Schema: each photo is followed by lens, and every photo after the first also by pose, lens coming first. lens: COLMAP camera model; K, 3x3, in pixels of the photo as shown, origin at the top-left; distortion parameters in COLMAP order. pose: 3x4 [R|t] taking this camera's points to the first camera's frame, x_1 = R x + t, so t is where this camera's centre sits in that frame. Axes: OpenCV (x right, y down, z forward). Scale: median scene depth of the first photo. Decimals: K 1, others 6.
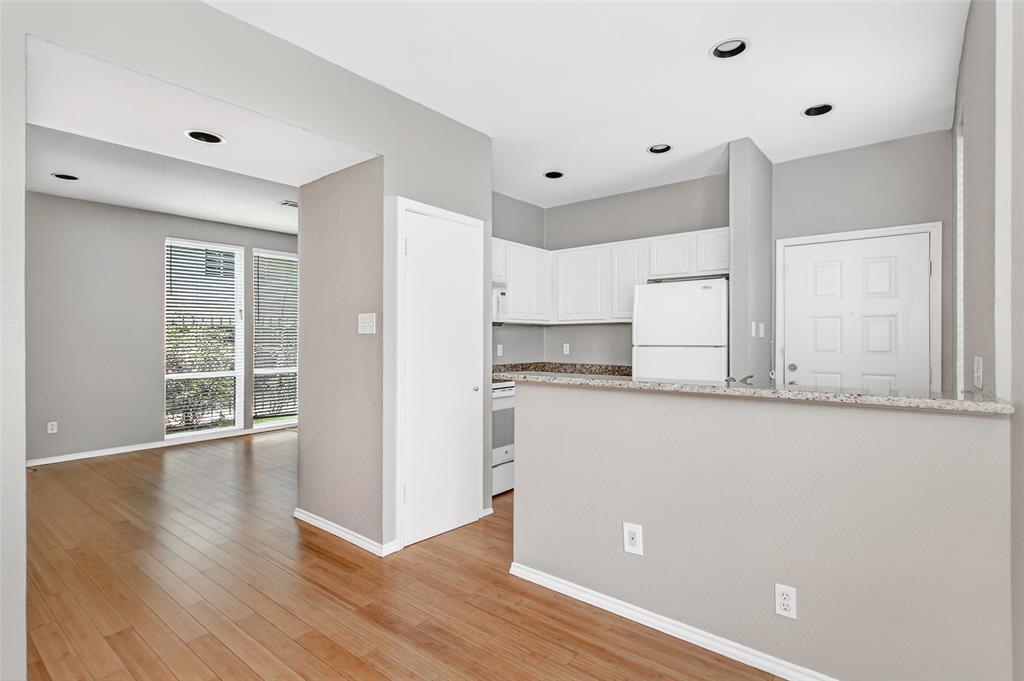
lens RADIAL K [[493.2, 0, 512.0], [0, 493.2, 340.5], [0, 0, 1]] dist [-0.017559, 0.000038]
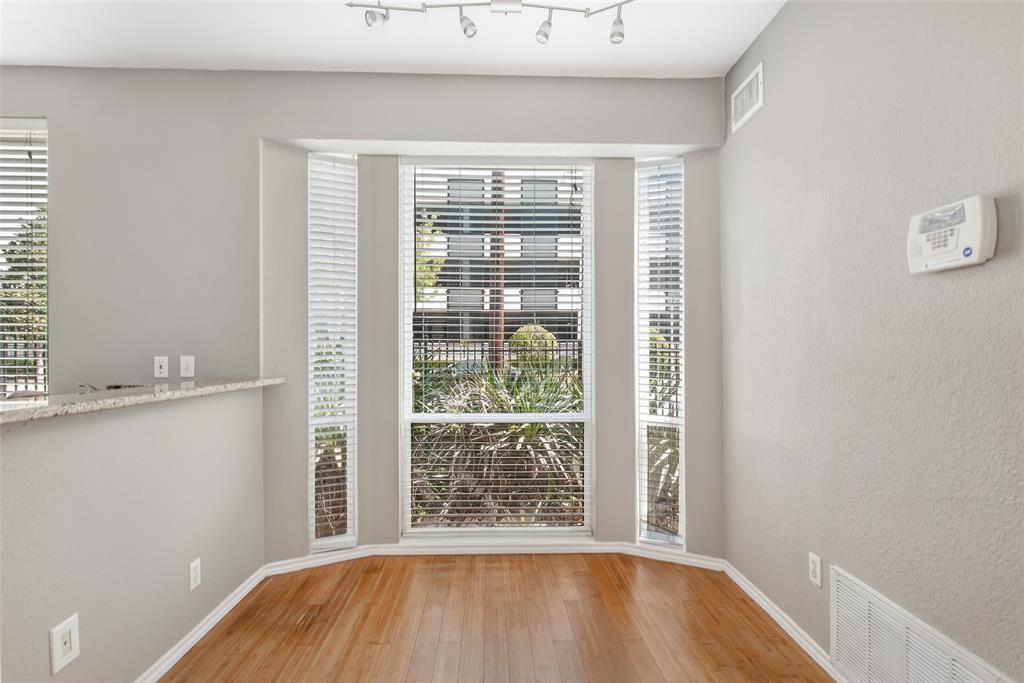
lens RADIAL K [[489.0, 0, 510.8], [0, 489.0, 350.9], [0, 0, 1]] dist [0.000019, 0.000220]
pose [[-0.659619, 0.001711, 0.751598, -0.344882], [0.004354, 0.999989, 0.001545, 0.008425], [-0.751588, 0.004291, -0.659619, 0.531975]]
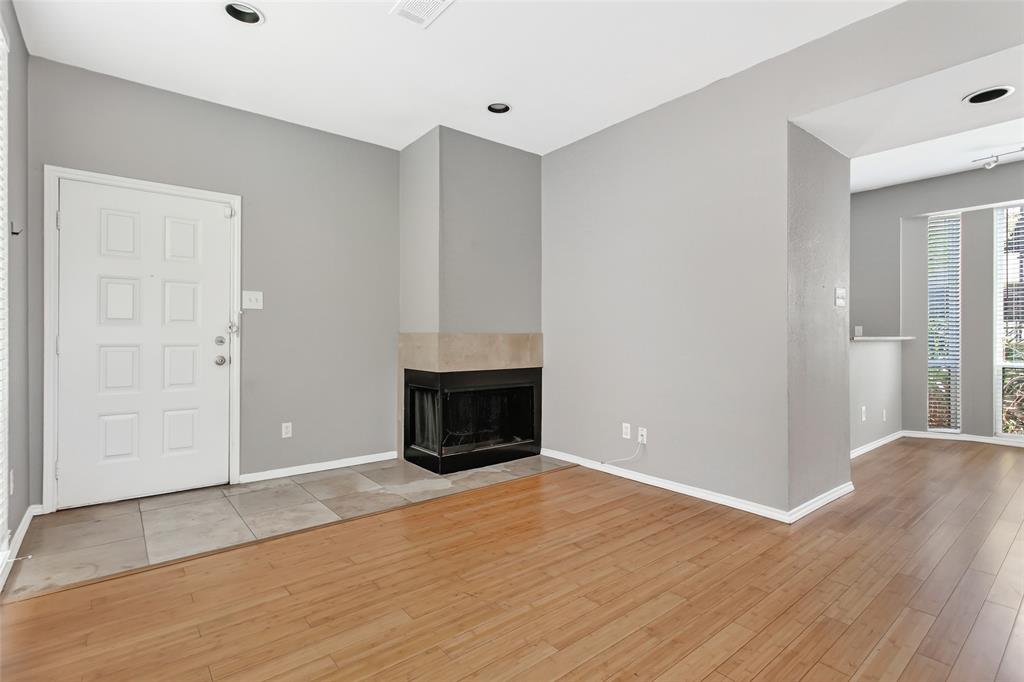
lens RADIAL K [[492.1, 0, 507.0], [0, 492.1, 336.4], [0, 0, 1]] dist [-0.000010, 0.000195]
pose [[0.209174, -0.000260, 0.977878, -1.168911], [0.003538, 0.999994, -0.000491, 0.040977], [-0.977872, 0.003563, 0.209173, 1.126519]]
